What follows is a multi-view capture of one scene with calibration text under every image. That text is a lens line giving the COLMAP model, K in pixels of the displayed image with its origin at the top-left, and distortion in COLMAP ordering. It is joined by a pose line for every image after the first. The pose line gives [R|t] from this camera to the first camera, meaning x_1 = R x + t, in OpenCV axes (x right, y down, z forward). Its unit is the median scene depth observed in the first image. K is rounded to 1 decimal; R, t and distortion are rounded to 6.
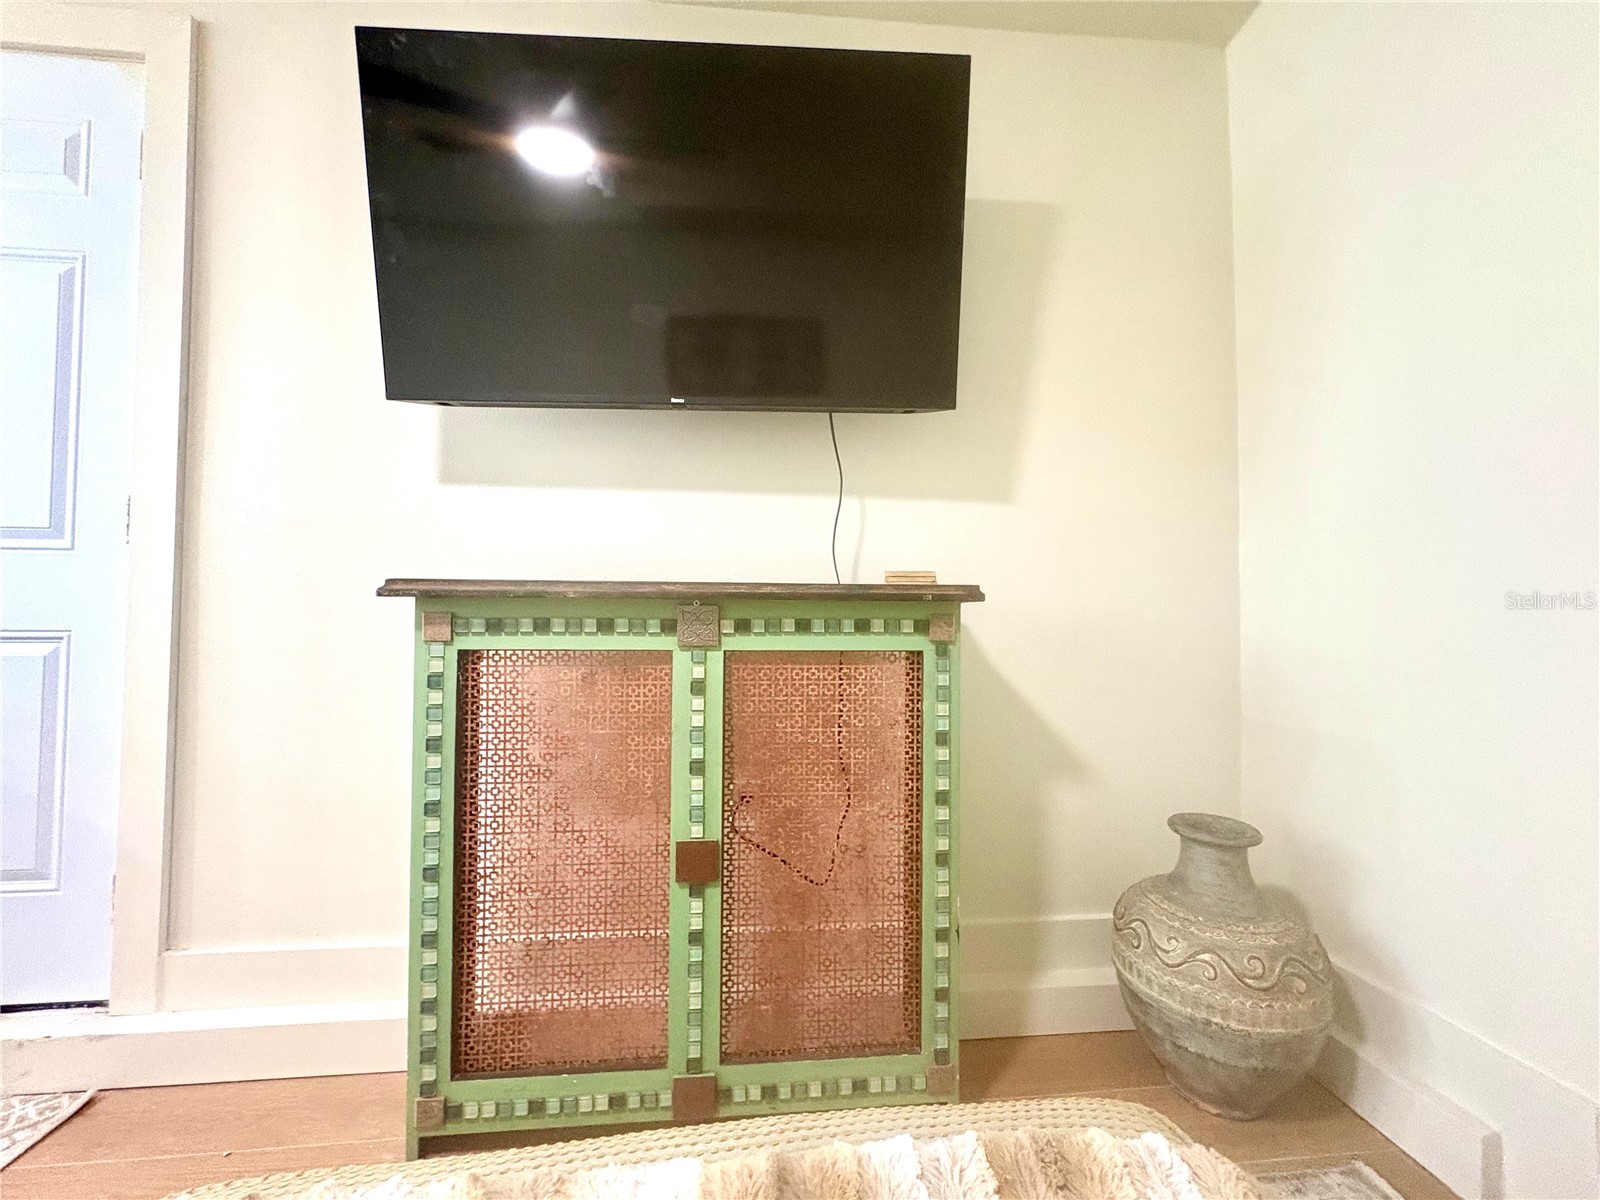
lens RADIAL K [[637.0, 0, 799.1], [0, 637.0, 605.0], [0, 0, 1]] dist [0.001018, -0.000295]
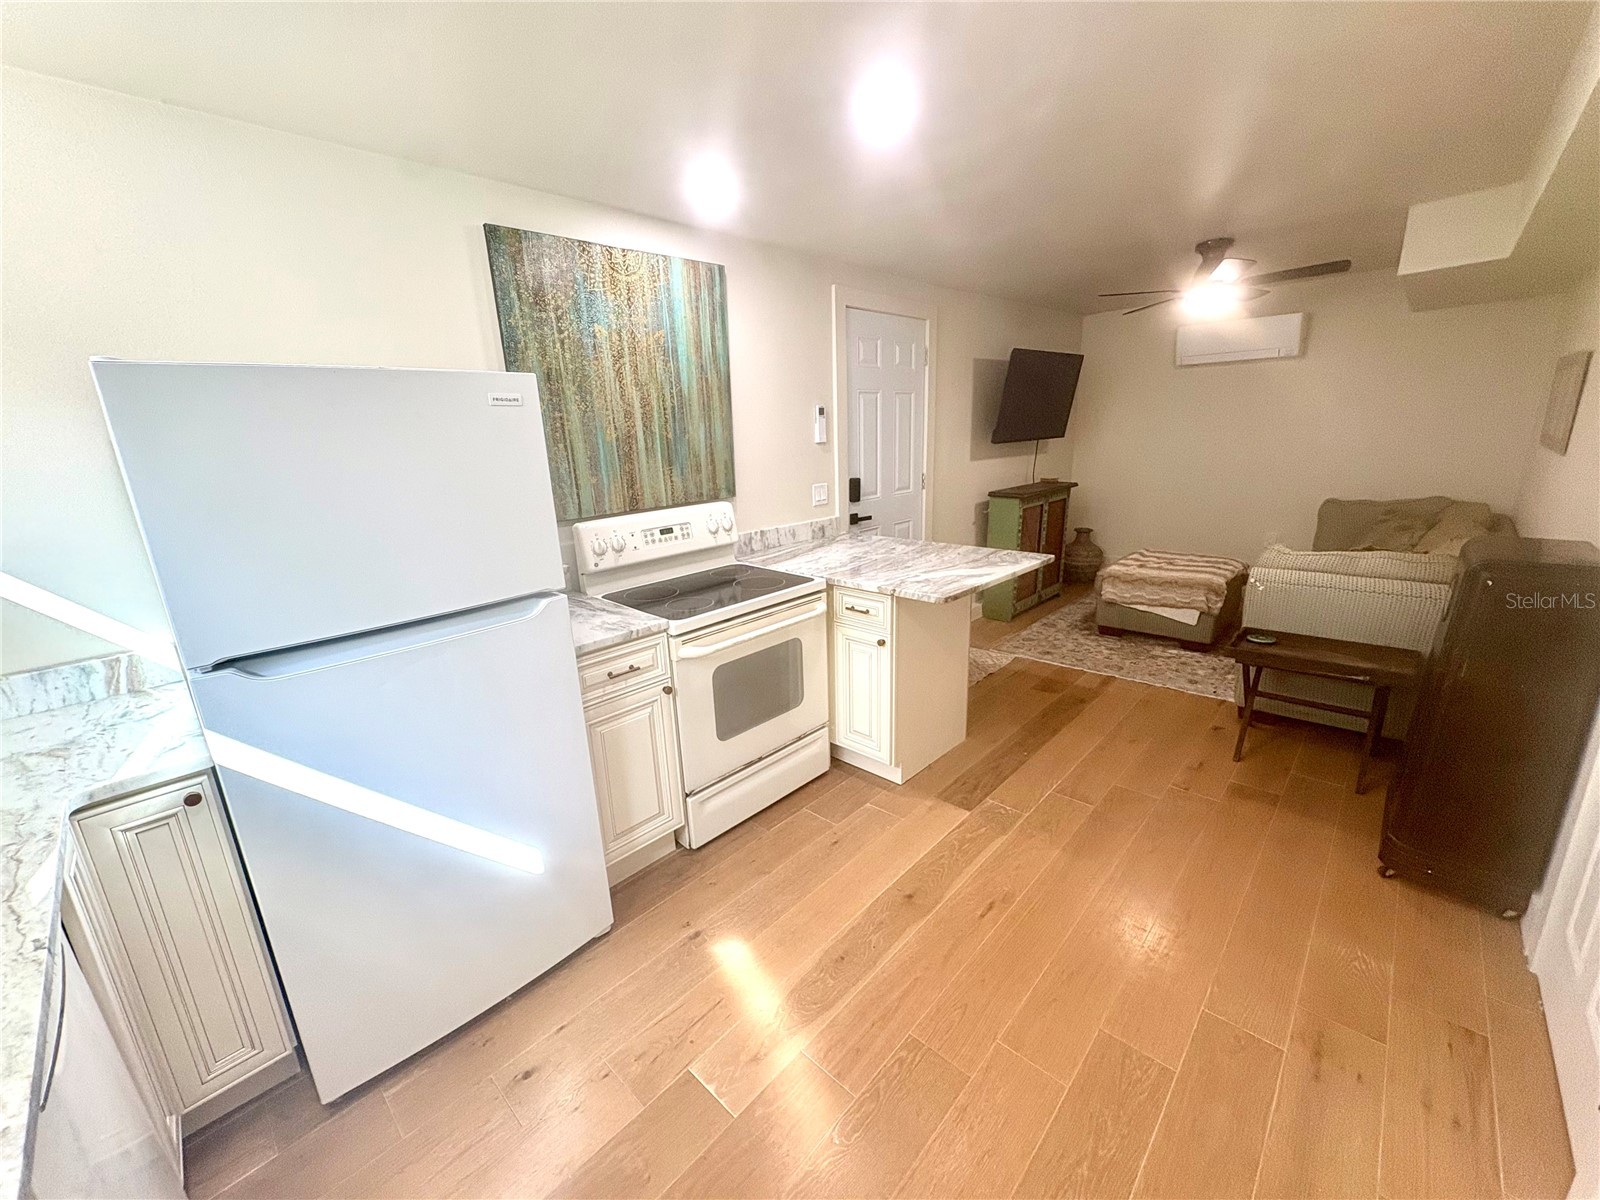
lens RADIAL K [[637.0, 0, 800.6], [0, 637.0, 600.0], [0, 0, 1]] dist [0.001018, -0.000295]
pose [[0.754149, -0.201726, 0.624953, -4.366929], [0.014711, 0.956602, 0.291026, -0.601410], [-0.656538, -0.210284, 0.724388, -1.236158]]
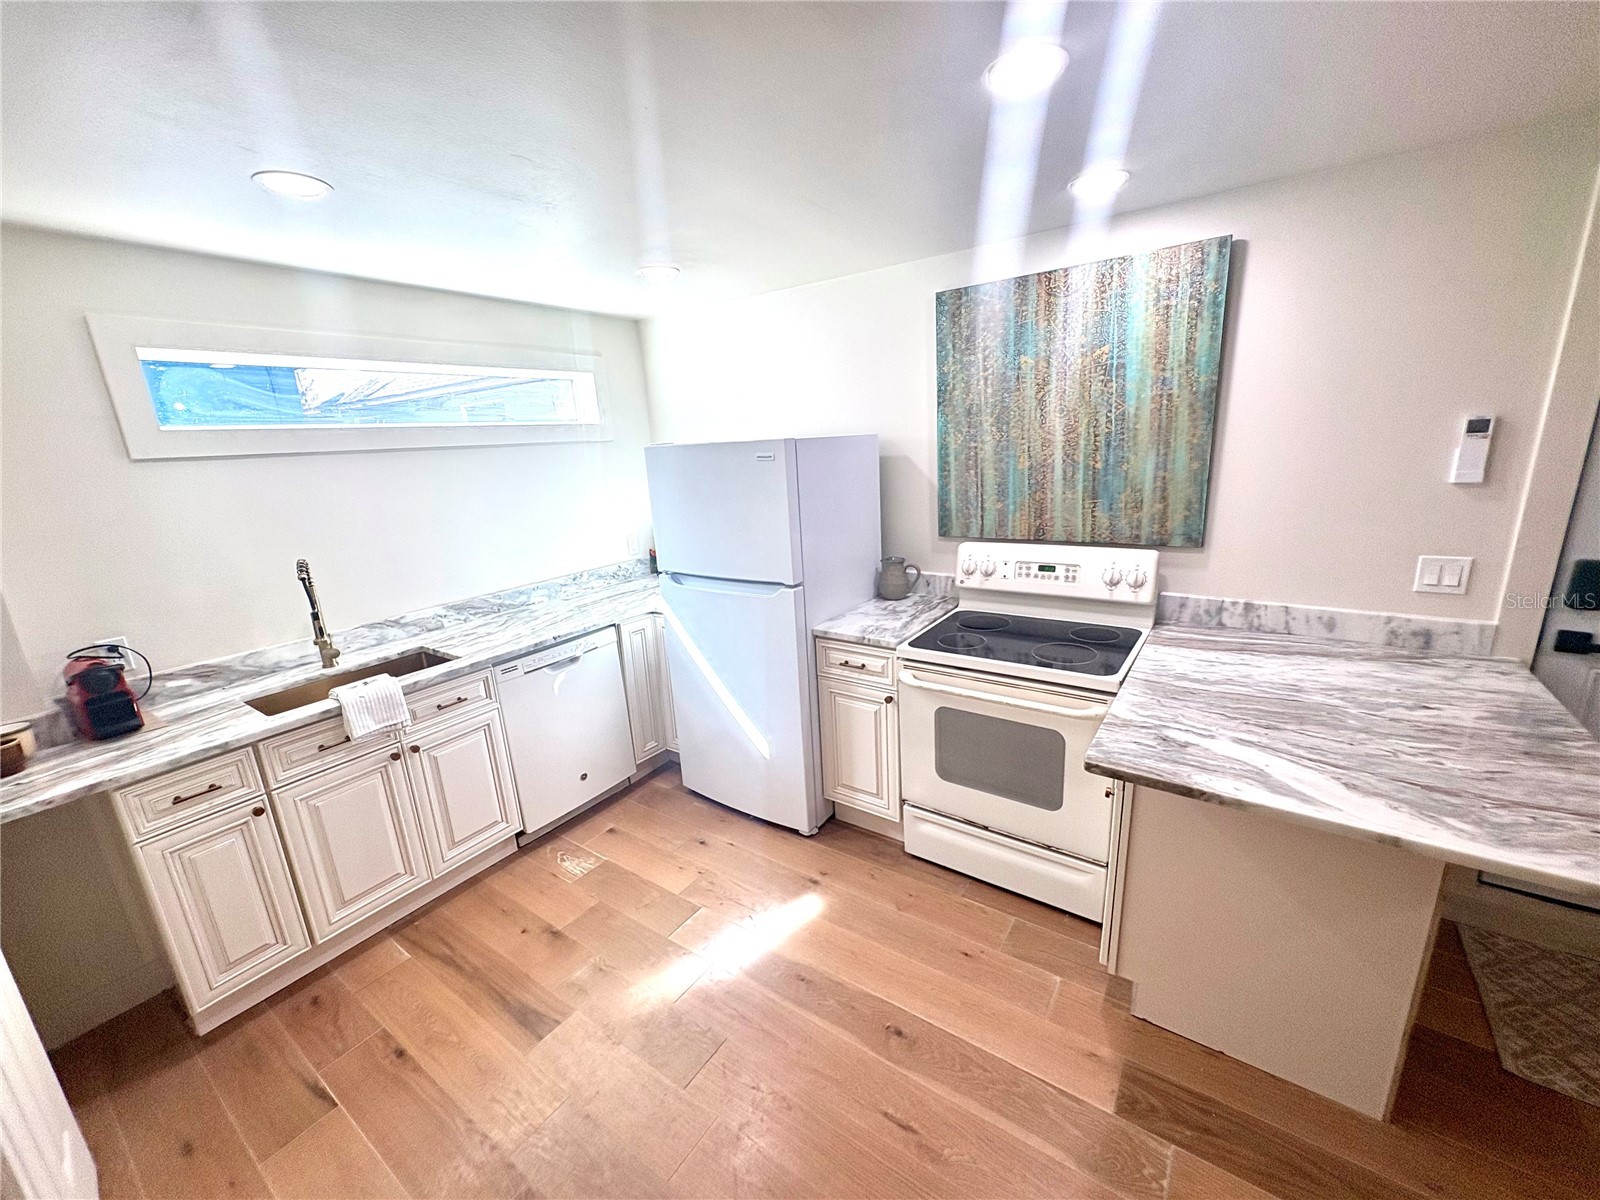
lens RADIAL K [[637.0, 0, 800.5], [0, 637.0, 599.8], [0, 0, 1]] dist [0.001018, -0.000295]
pose [[0.757447, 0.121471, -0.641497, -2.398519], [0.082518, 0.956850, 0.278619, -0.749473], [0.647661, -0.263974, 0.714740, -1.306024]]
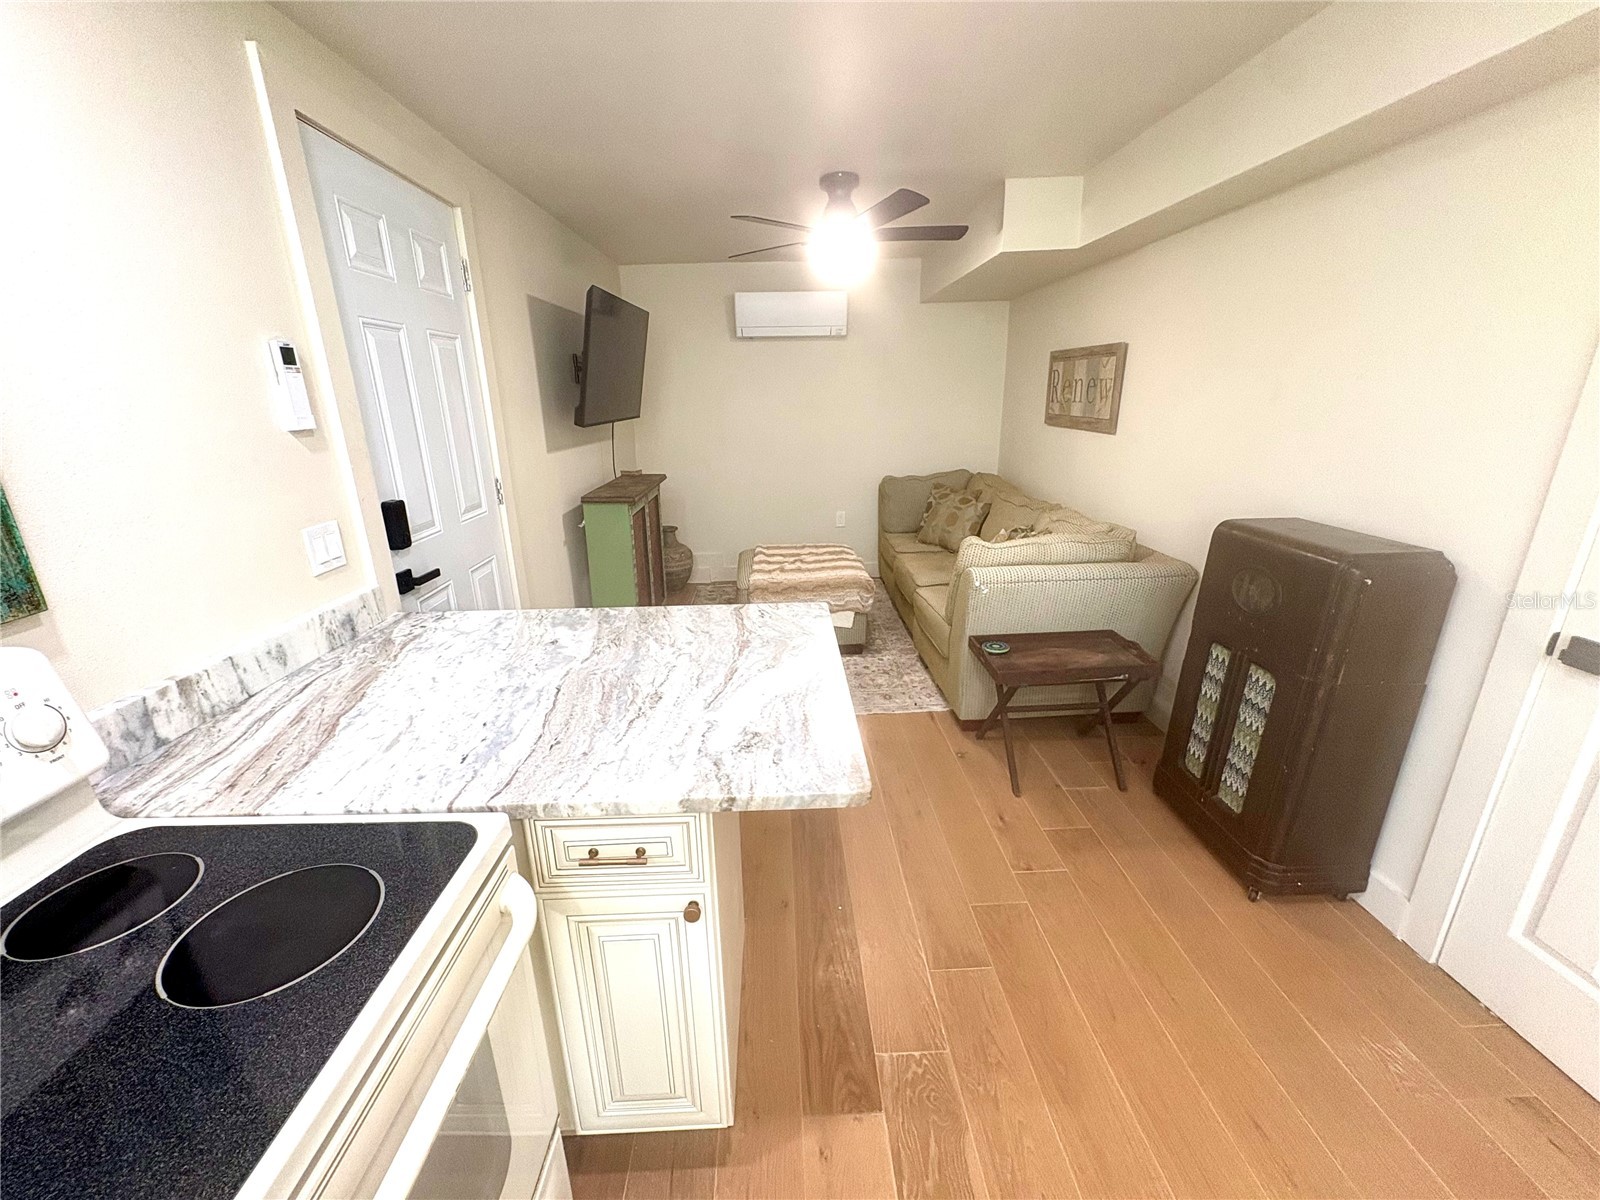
lens RADIAL K [[637.0, 0, 800.5], [0, 637.0, 601.0], [0, 0, 1]] dist [0.001018, -0.000295]
pose [[0.057572, -0.315428, 0.947201, -3.511419], [-0.022402, 0.948128, 0.317098, -0.537702], [-0.998090, -0.039476, 0.047520, -0.005720]]
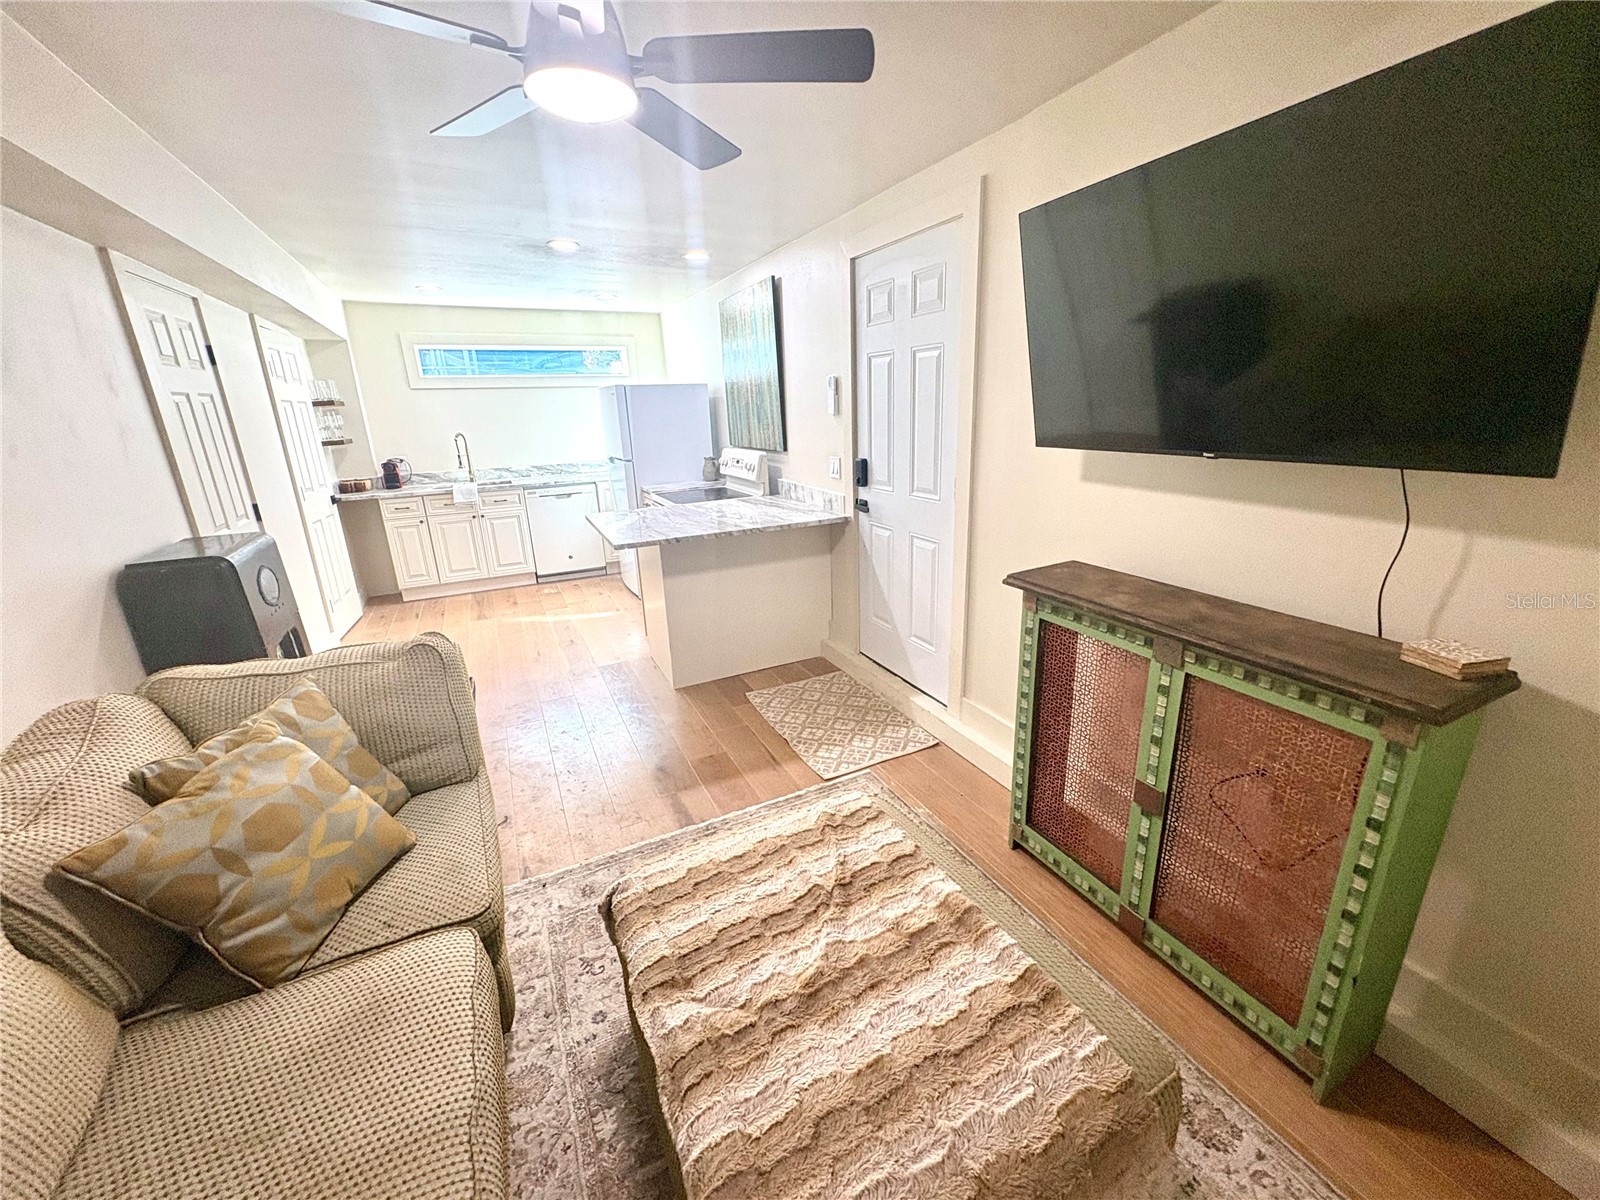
lens RADIAL K [[637.0, 0, 800.2], [0, 637.0, 600.8], [0, 0, 1]] dist [0.001018, -0.000295]
pose [[0.347974, 0.267025, -0.898672, 0.757850], [0.071179, 0.948288, 0.309329, -0.539186], [0.934798, -0.171605, 0.310973, -0.134562]]
